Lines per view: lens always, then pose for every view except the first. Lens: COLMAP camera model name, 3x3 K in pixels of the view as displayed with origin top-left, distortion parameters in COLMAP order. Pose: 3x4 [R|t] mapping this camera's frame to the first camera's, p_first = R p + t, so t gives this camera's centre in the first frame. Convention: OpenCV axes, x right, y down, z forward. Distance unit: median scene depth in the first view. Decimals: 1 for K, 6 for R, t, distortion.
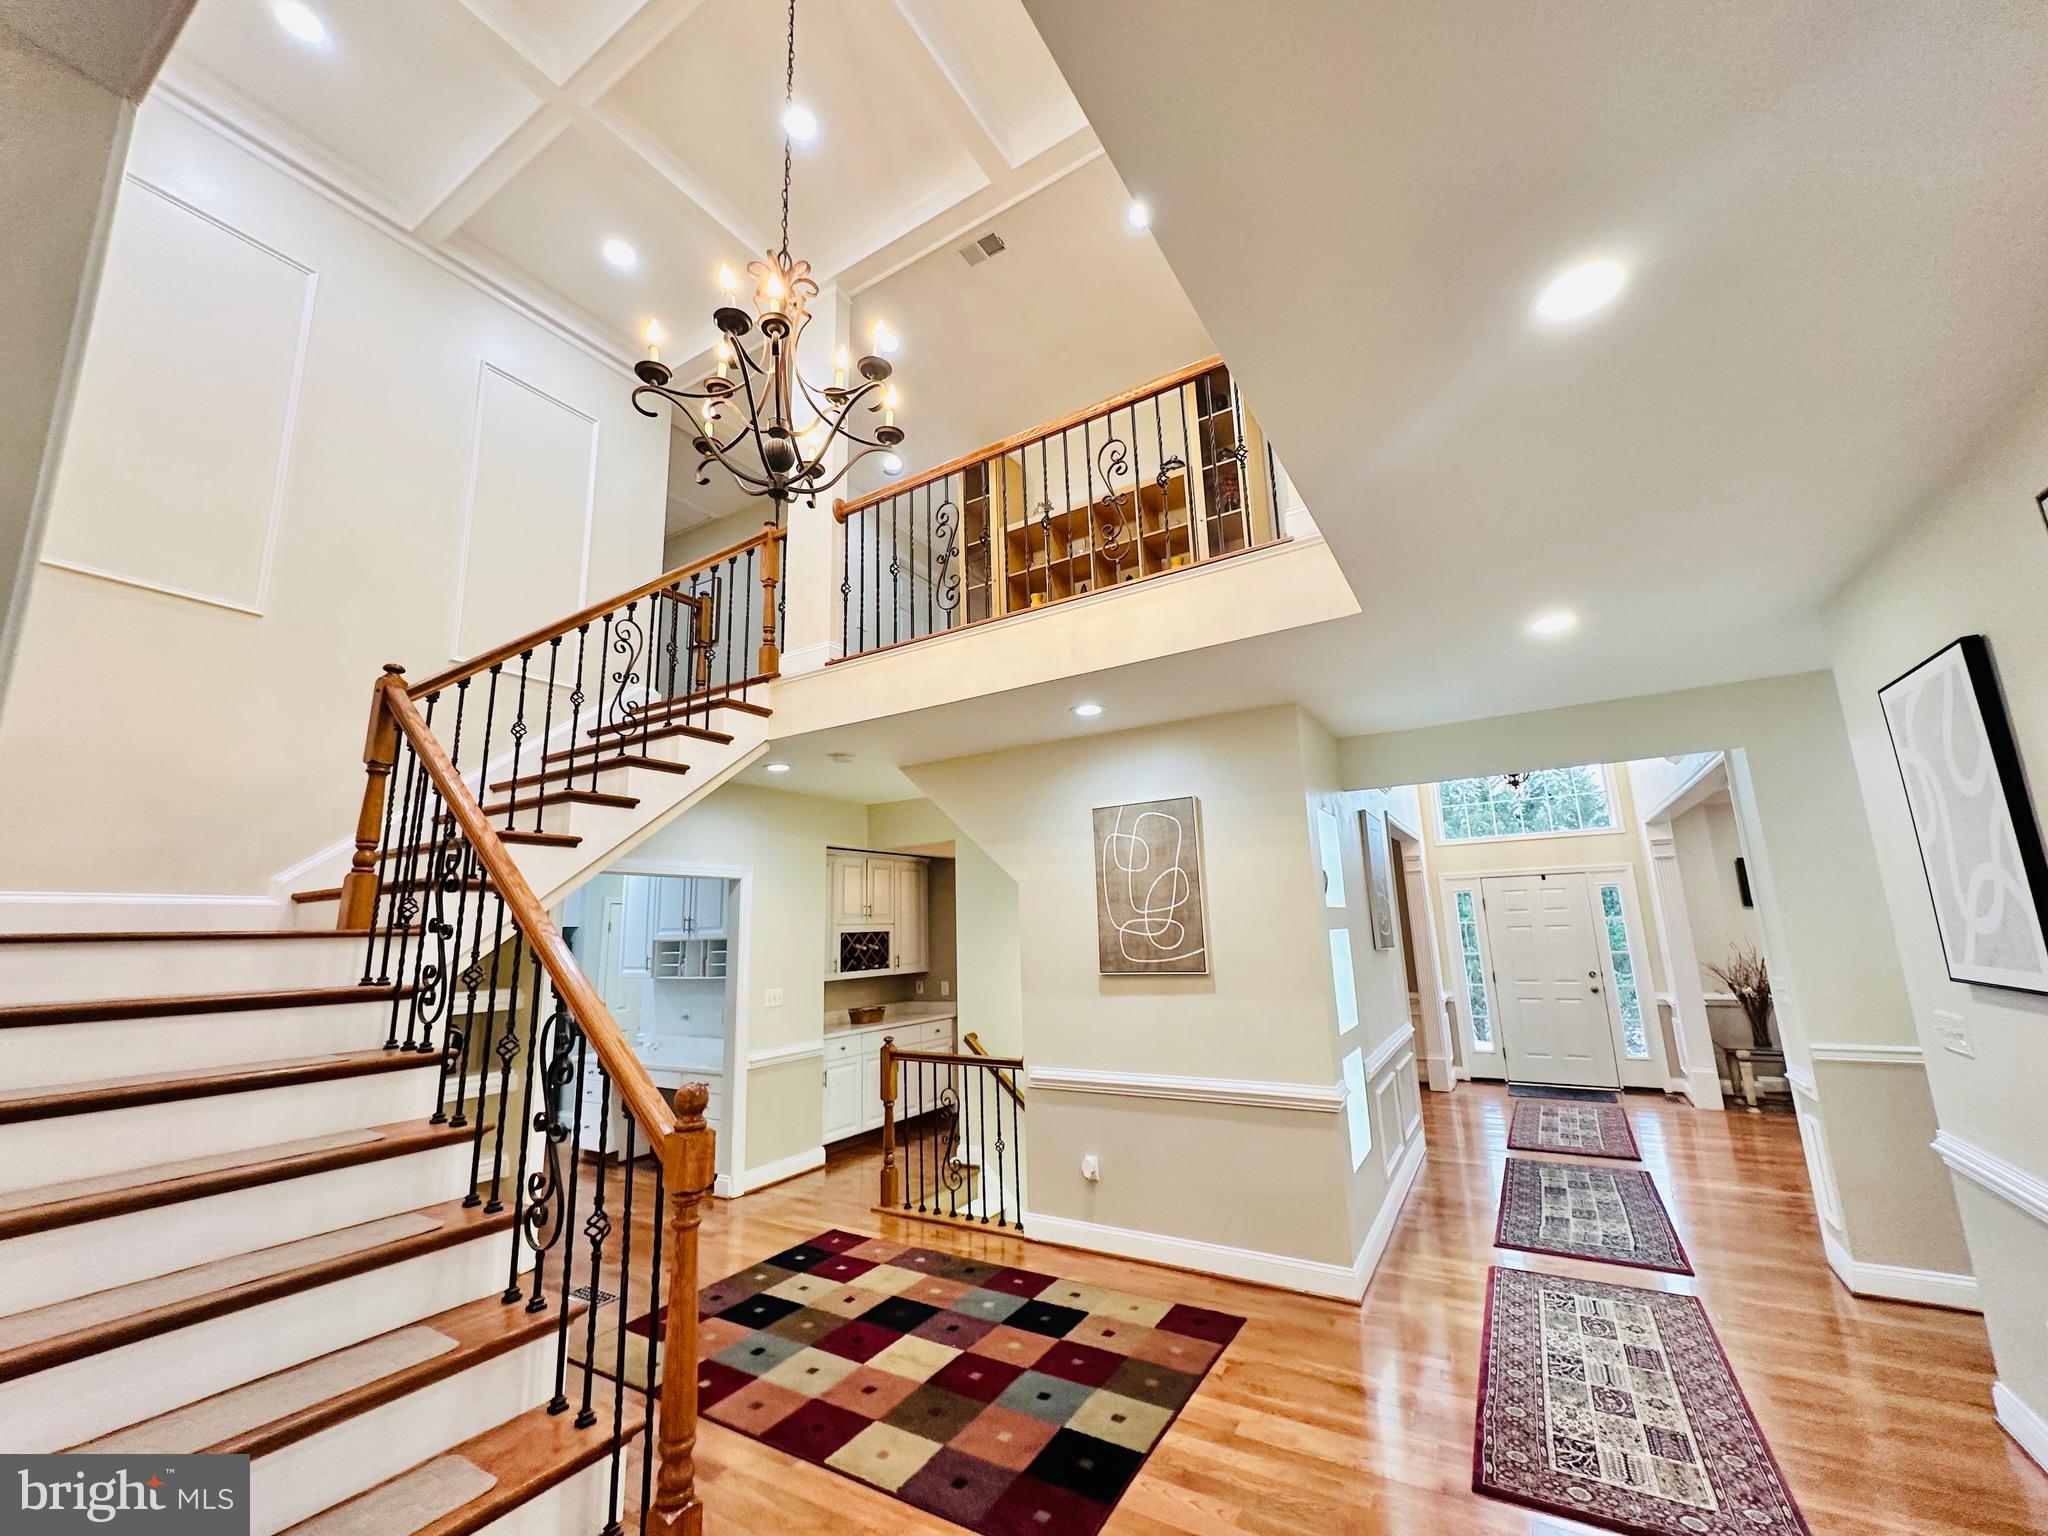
lens RADIAL K [[813.5, 0, 1020.2], [0, 813.5, 772.9], [0, 0, 1]] dist [-0.000373, 0.000537]
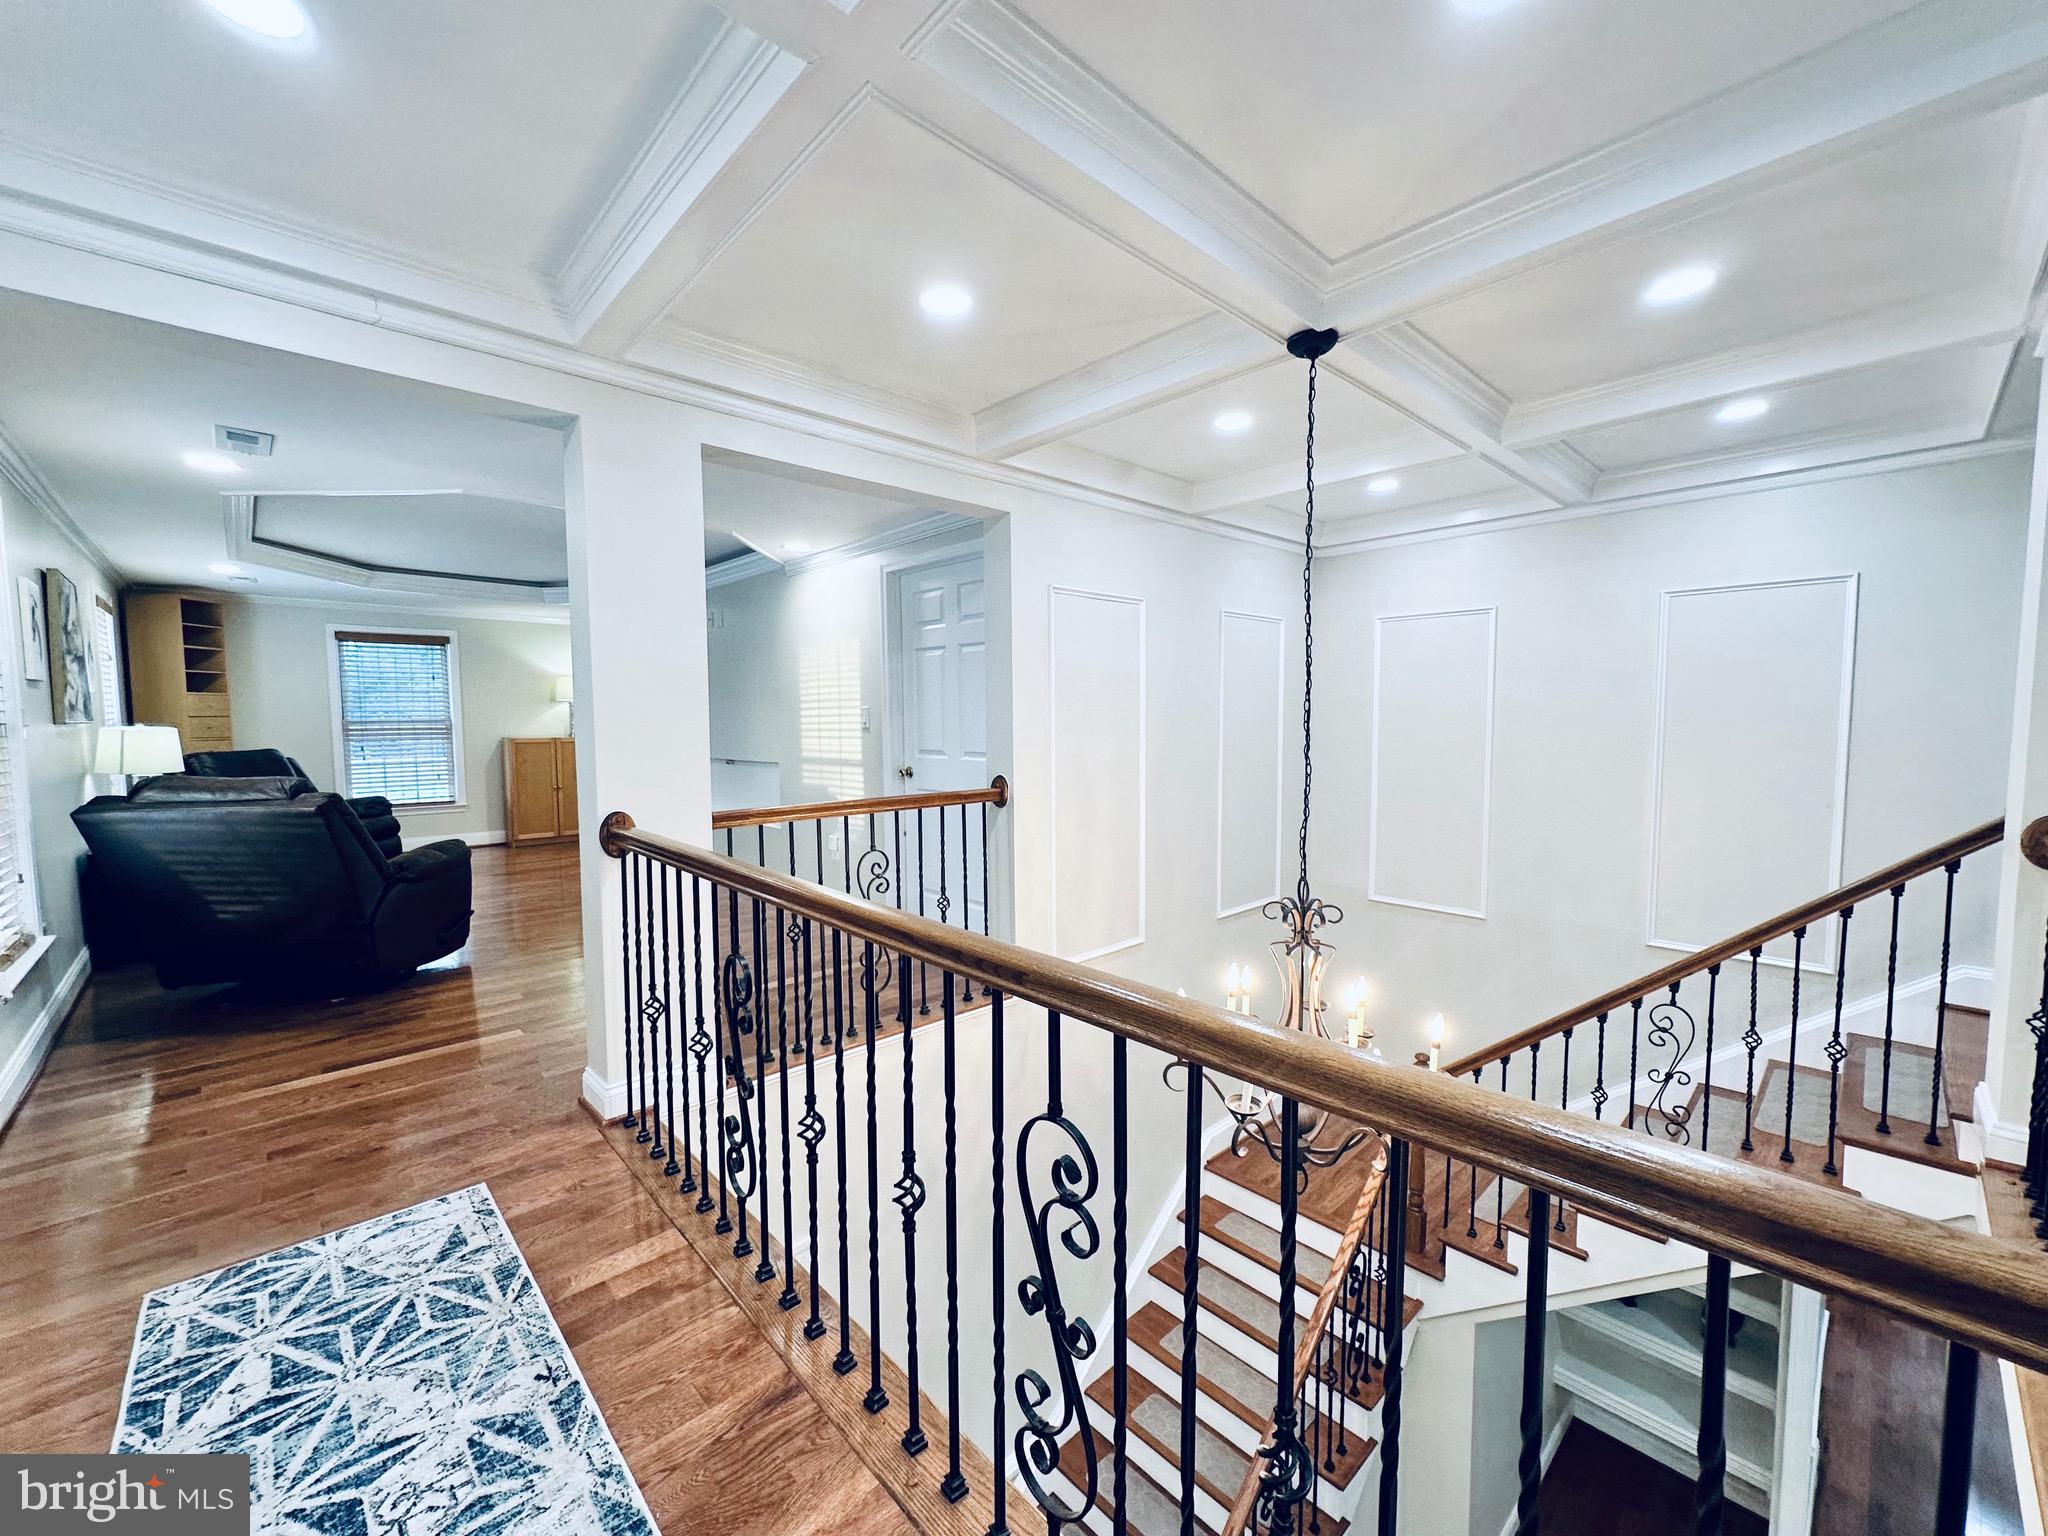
lens RADIAL K [[813.5, 0, 1029.2], [0, 813.5, 769.1], [0, 0, 1]] dist [-0.000373, 0.000537]
pose [[-0.261458, 0.091418, -0.960876, 0.428685], [0.196647, 0.979670, 0.039698, -0.554841], [0.944971, -0.178574, -0.274120, 0.635217]]
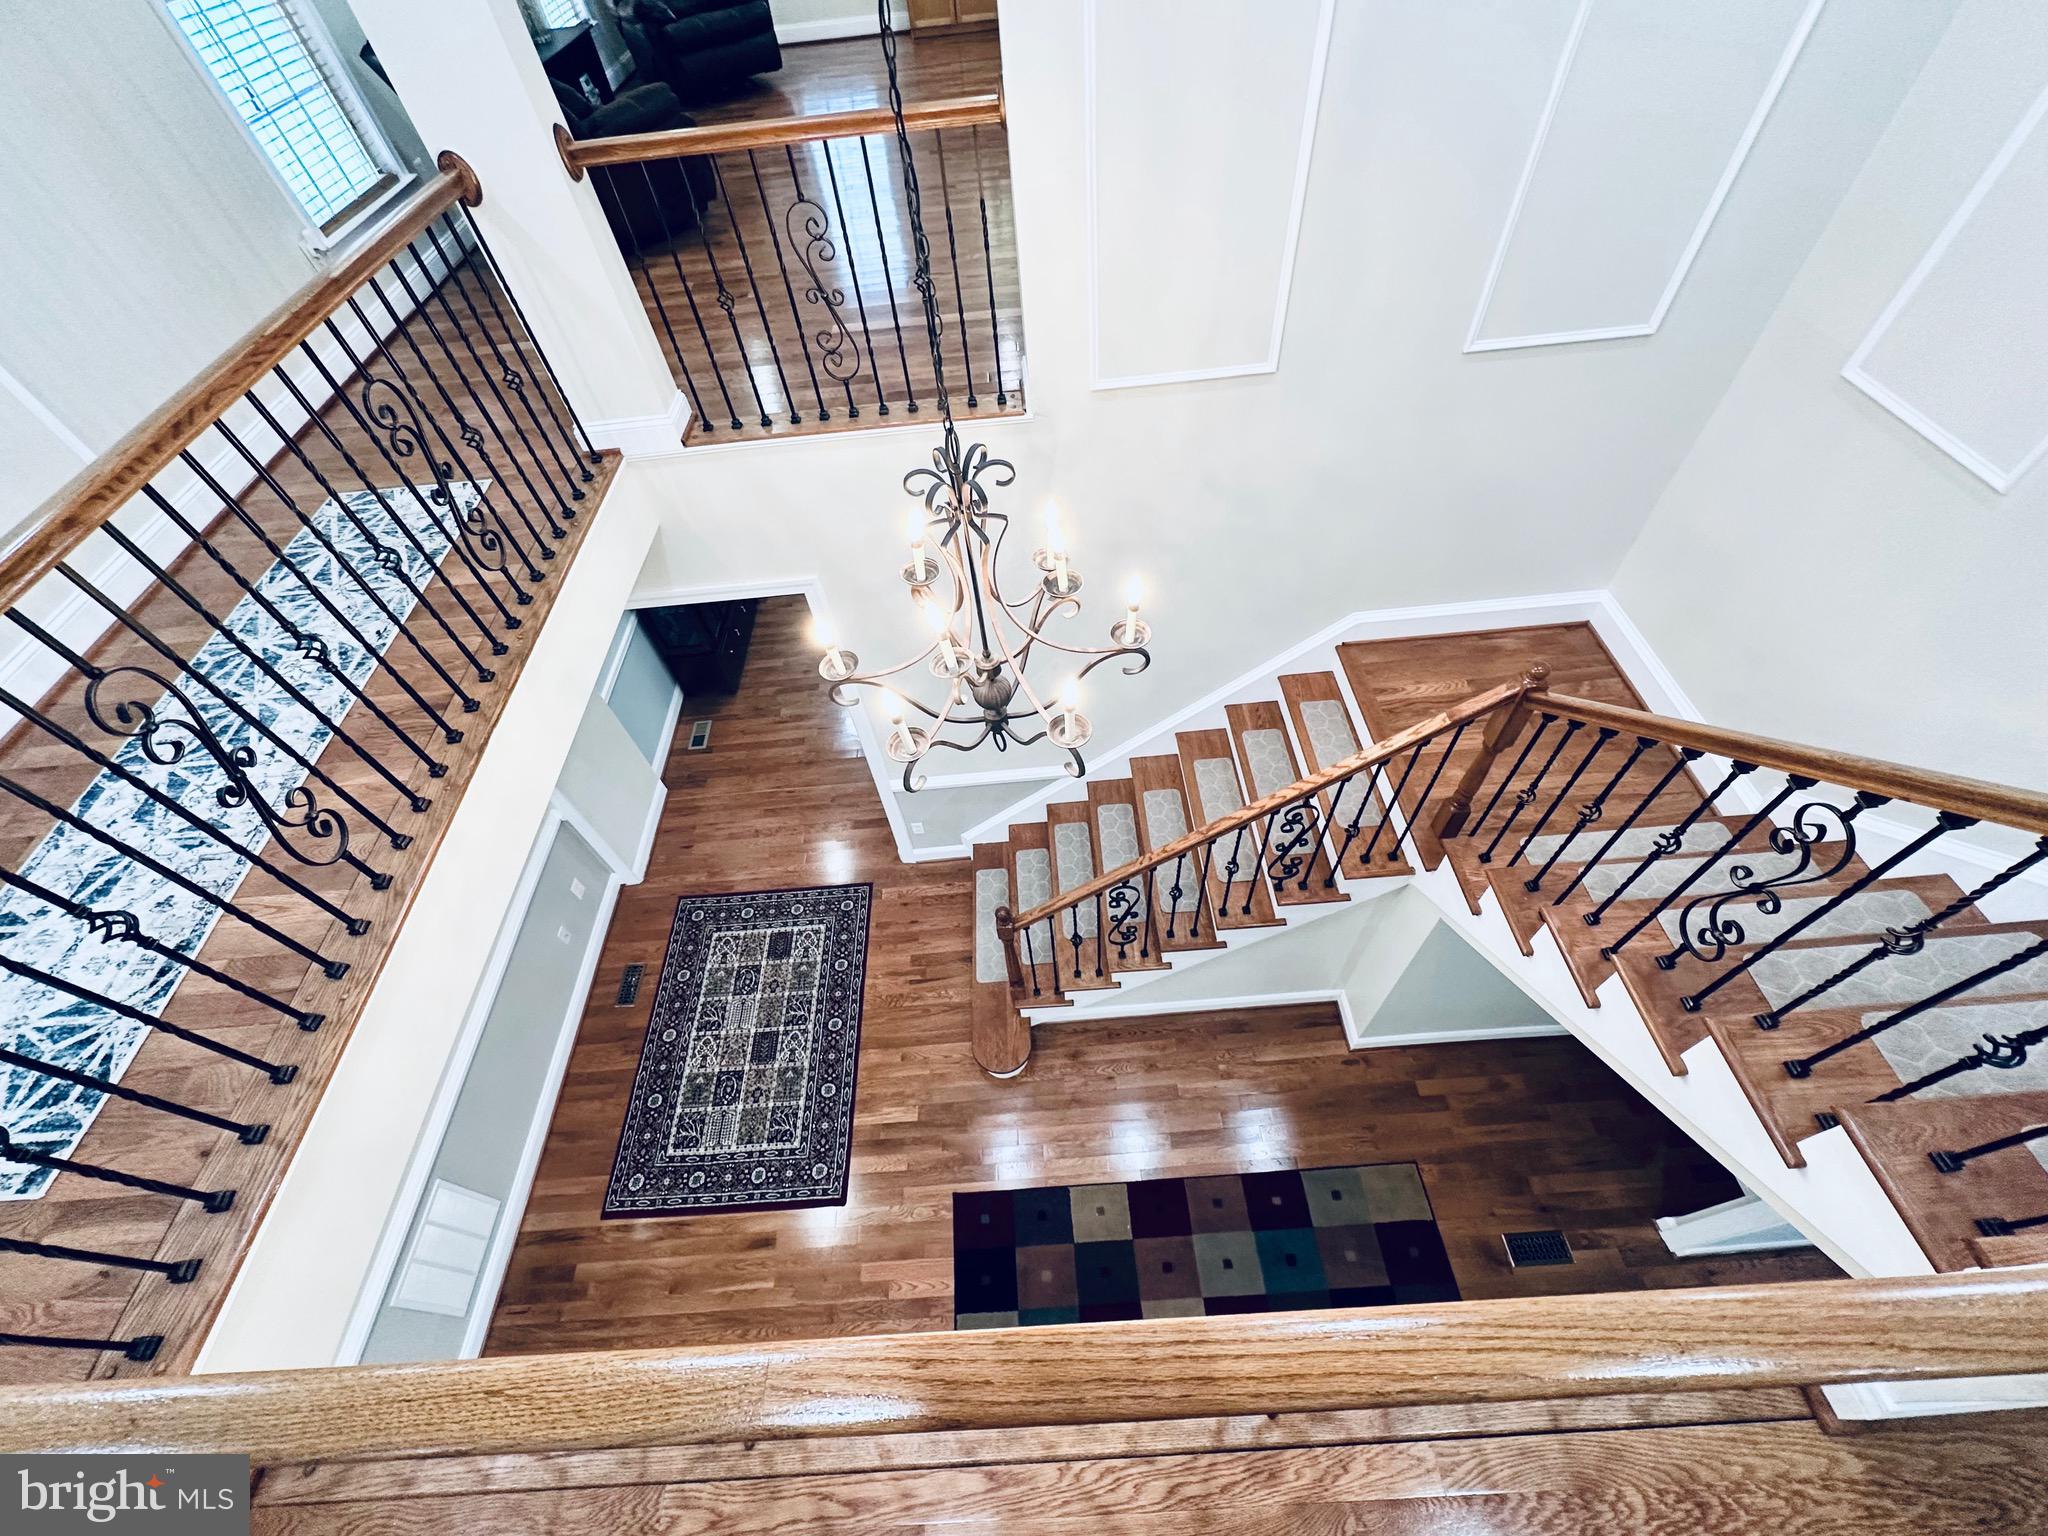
lens RADIAL K [[813.5, 0, 1031.5], [0, 813.5, 770.0], [0, 0, 1]] dist [-0.000373, 0.000537]
pose [[-0.817858, 0.502212, -0.280876, -0.028731], [0.202912, 0.708478, 0.675933, -0.554125], [0.538456, 0.495824, -0.681340, 1.010333]]
